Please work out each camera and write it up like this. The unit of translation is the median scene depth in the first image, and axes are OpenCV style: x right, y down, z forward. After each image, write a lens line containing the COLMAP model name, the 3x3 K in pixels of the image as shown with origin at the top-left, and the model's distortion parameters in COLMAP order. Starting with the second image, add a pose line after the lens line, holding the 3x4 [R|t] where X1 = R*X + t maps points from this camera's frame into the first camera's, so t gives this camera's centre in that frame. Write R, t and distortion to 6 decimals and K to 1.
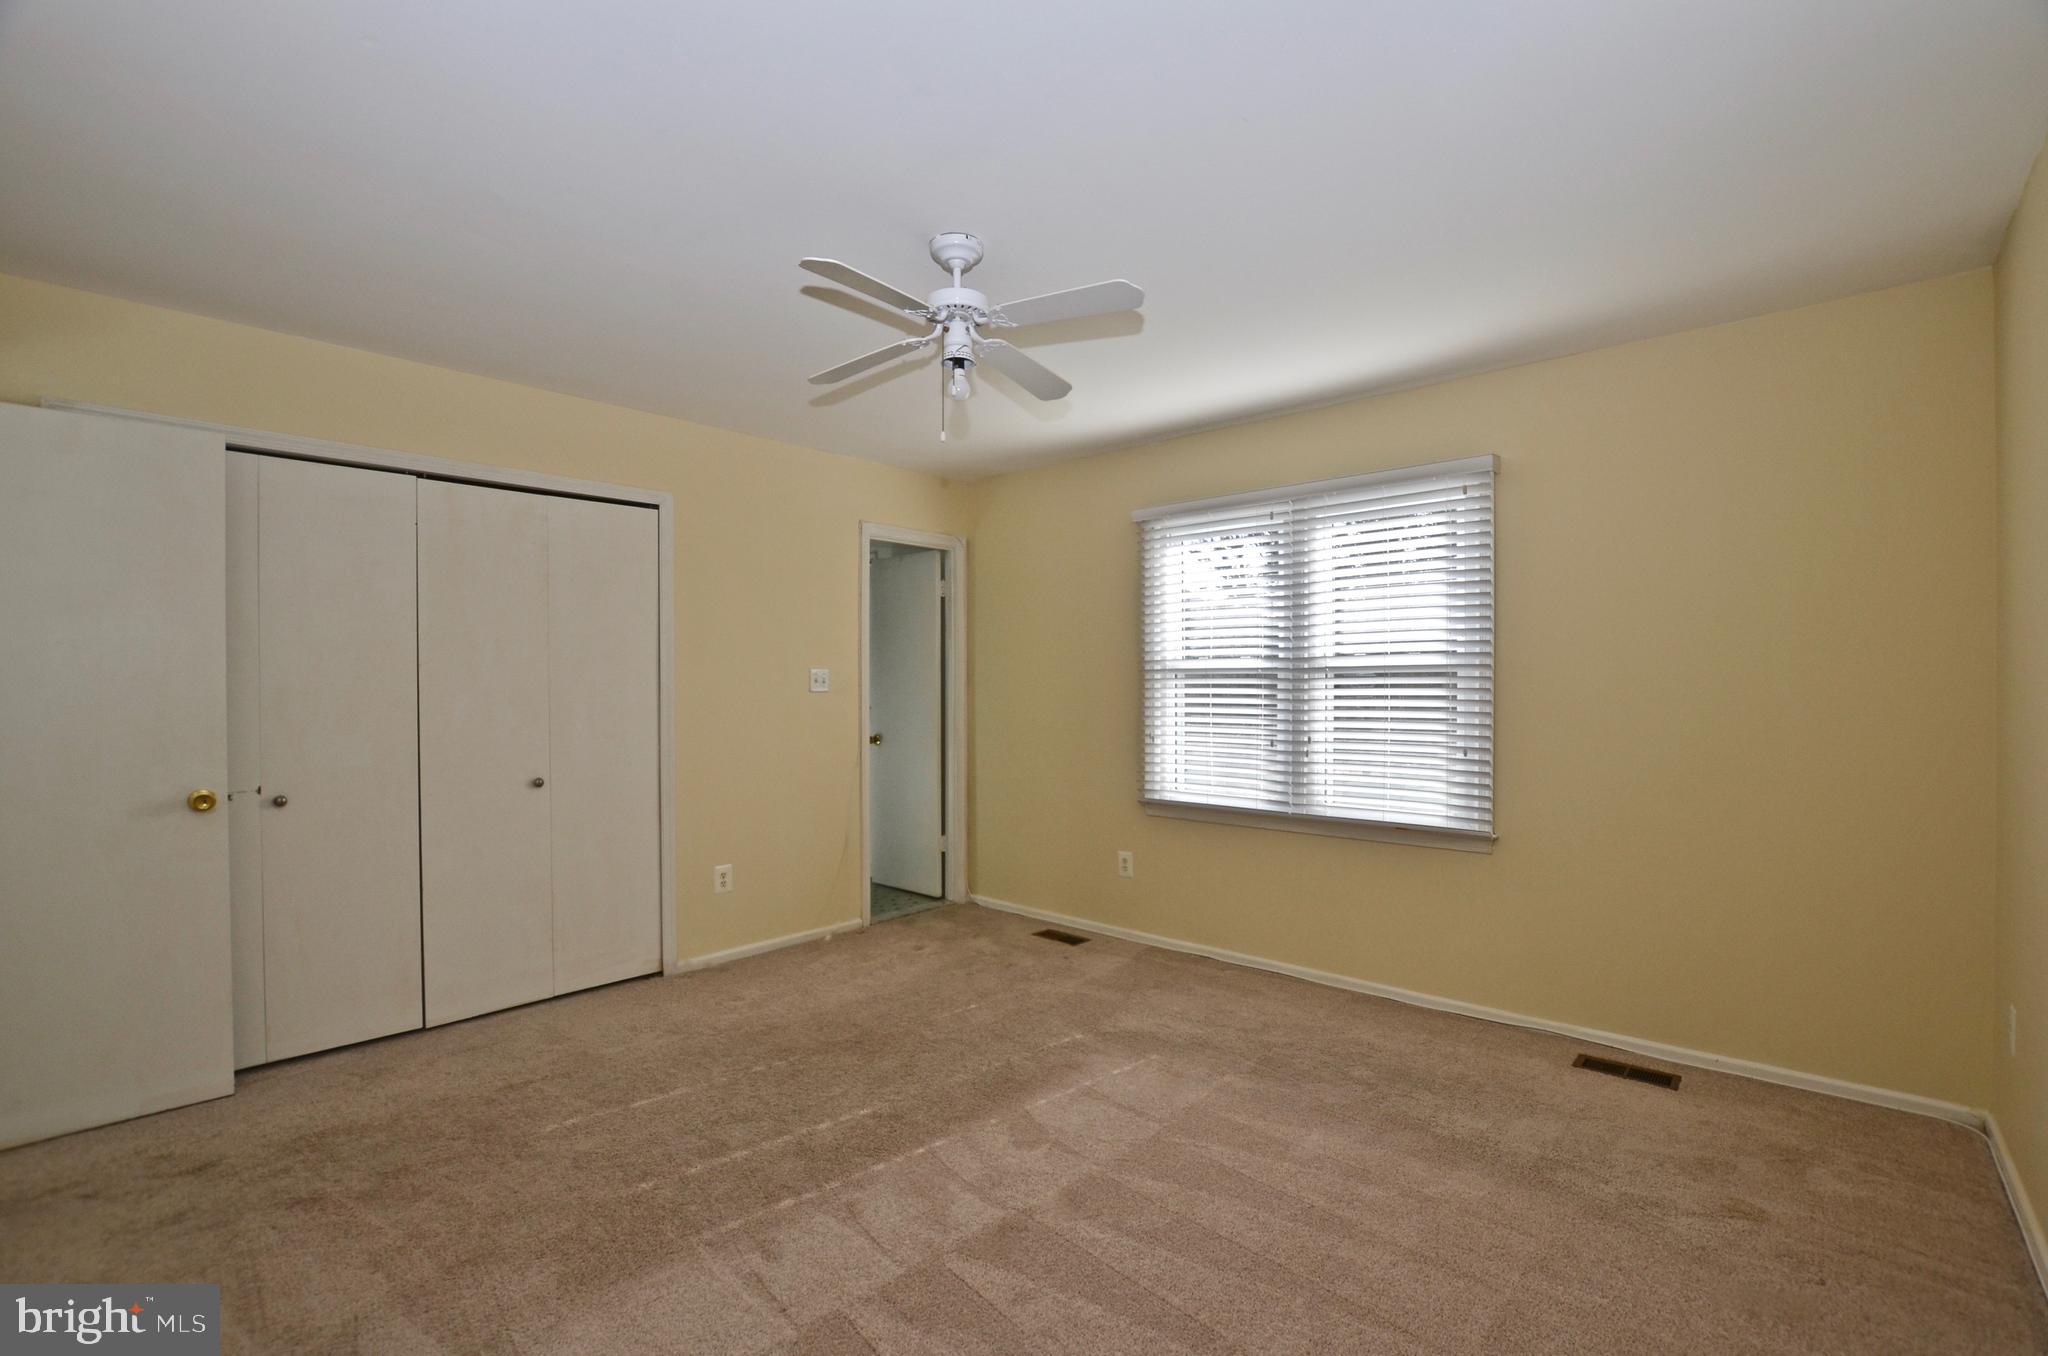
lens RADIAL K [[904.1, 0, 1029.0], [0, 904.1, 689.9], [0, 0, 1]] dist [-0.025678, 0.001131]
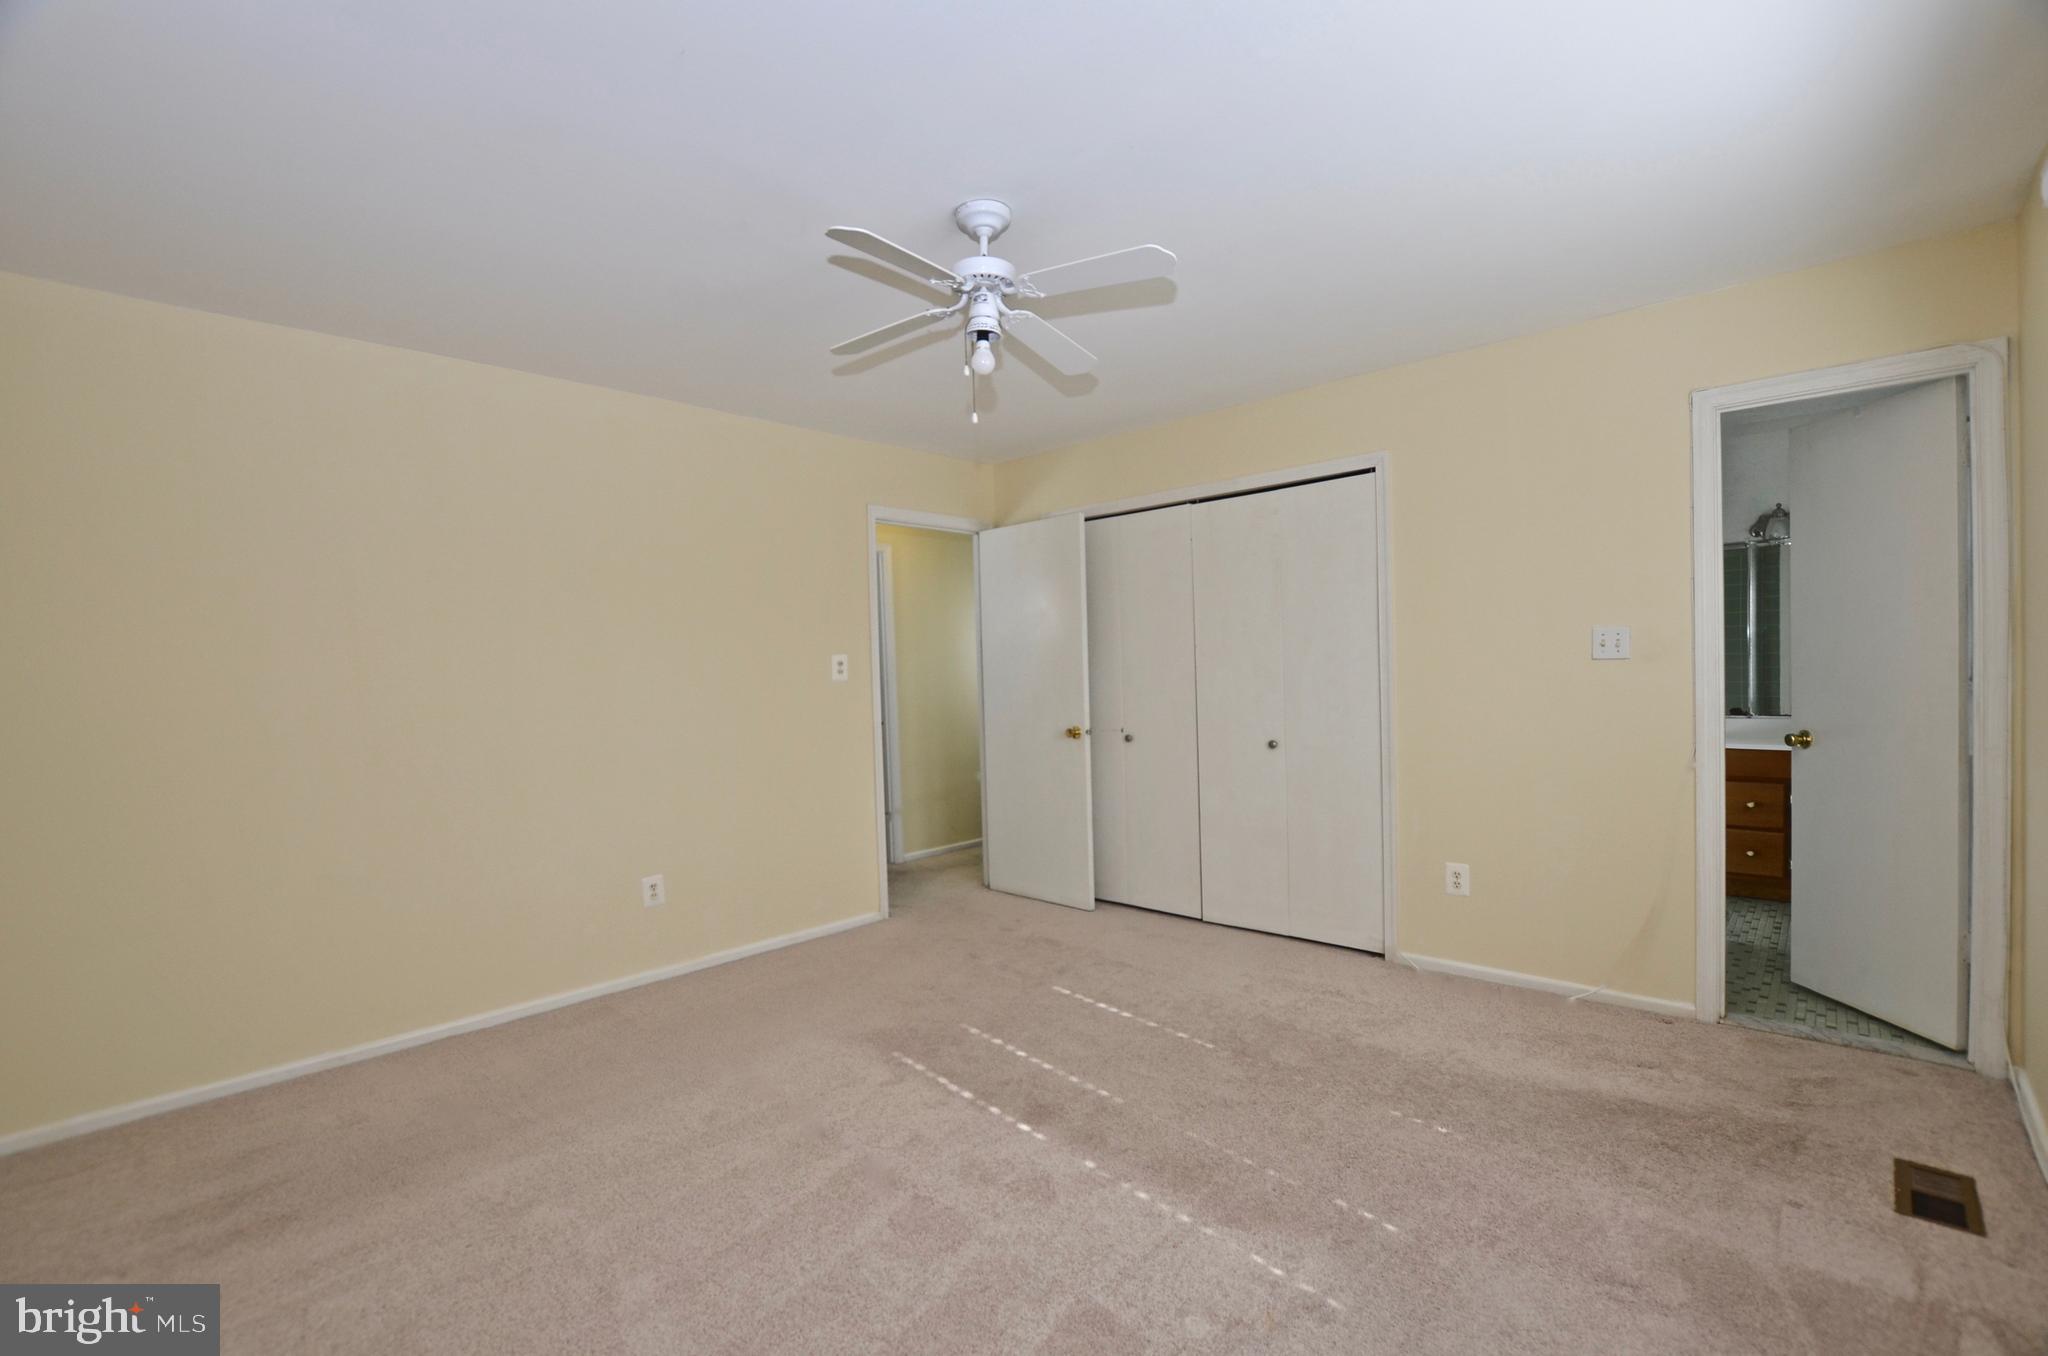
lens RADIAL K [[904.1, 0, 1029.0], [0, 904.1, 689.9], [0, 0, 1]] dist [-0.025678, 0.001131]
pose [[-0.018478, 0.025464, -0.999505, 0.734097], [0.021761, 0.999449, 0.025061, -0.002061], [0.999592, -0.021287, -0.019022, 0.859349]]
